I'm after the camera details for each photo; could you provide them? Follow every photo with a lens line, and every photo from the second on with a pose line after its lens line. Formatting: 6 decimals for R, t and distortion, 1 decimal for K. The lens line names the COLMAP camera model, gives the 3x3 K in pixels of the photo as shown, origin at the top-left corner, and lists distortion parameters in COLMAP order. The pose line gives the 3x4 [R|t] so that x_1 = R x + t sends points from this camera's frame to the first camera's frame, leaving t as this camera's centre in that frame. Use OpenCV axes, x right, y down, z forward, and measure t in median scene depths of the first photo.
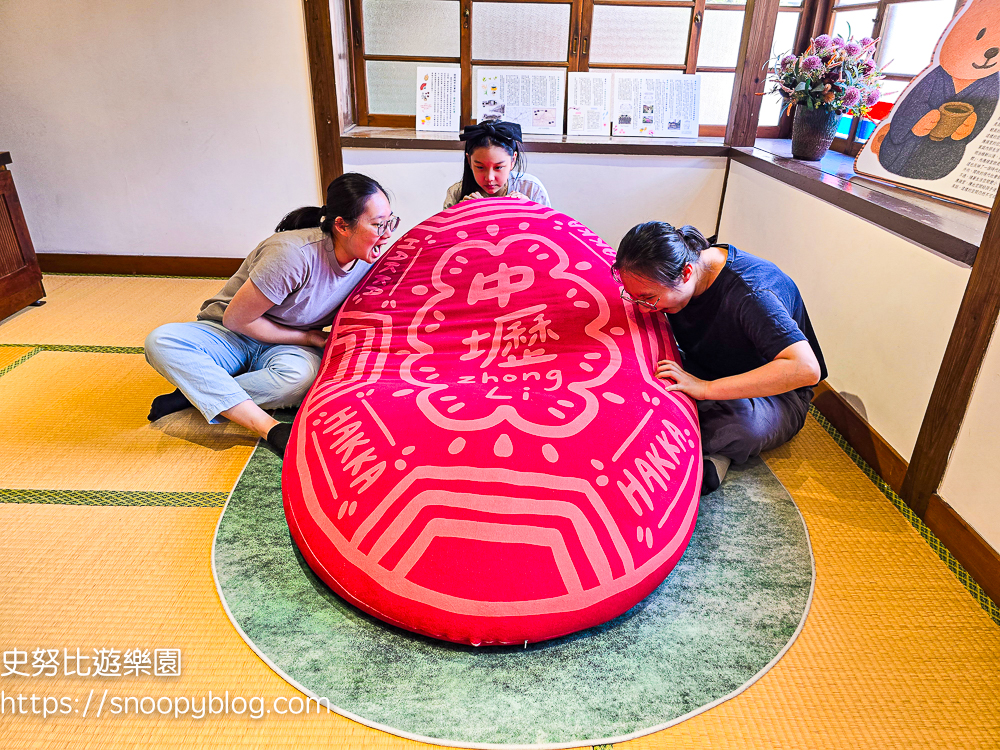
lens RADIAL K [[662.7, 0, 500.0], [0, 662.7, 375.0], [0, 0, 1]] dist [0.063615, -0.064899]
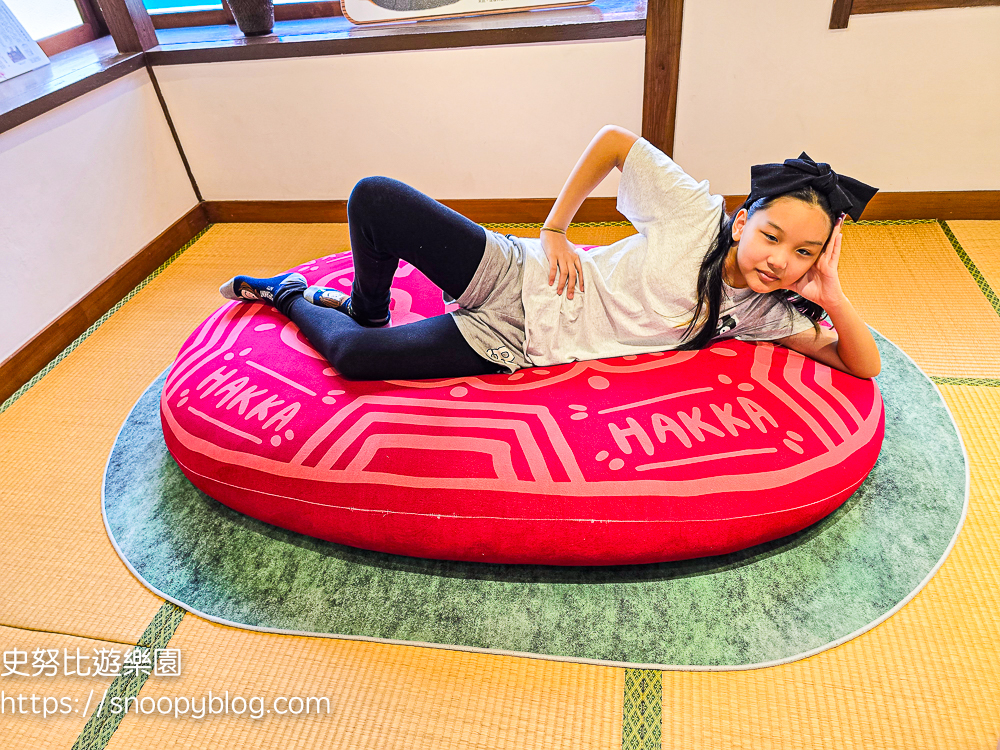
lens RADIAL K [[664.1, 0, 483.9], [0, 664.1, 376.8], [0, 0, 1]] dist [0.055215, -0.060916]
pose [[0.214735, -0.639964, 0.737791, -0.864230], [0.515765, 0.715794, 0.470770, -0.494622], [-0.829383, 0.279436, 0.483777, 0.826760]]
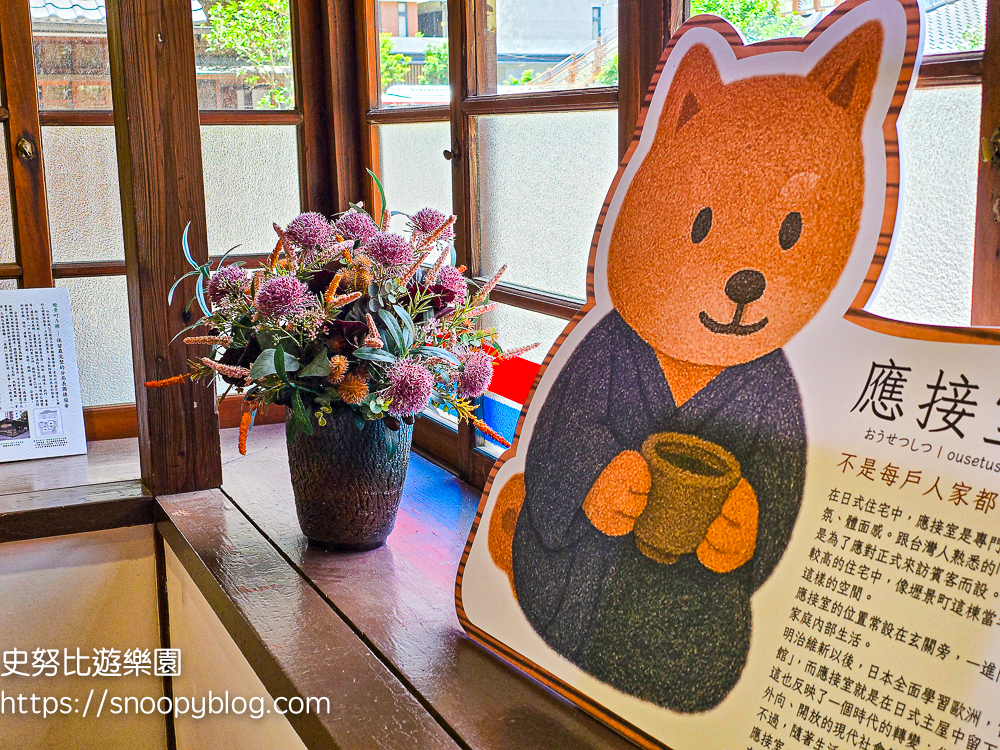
lens RADIAL K [[1318.3, 0, 500.0], [0, 1318.3, 375.0], [0, 0, 1]] dist [0.102774, -0.022676]
pose [[0.910906, -0.111694, 0.397210, 0.519491], [0.214061, 0.950906, -0.223509, -0.450726], [-0.352744, 0.288622, 0.890095, 0.687109]]
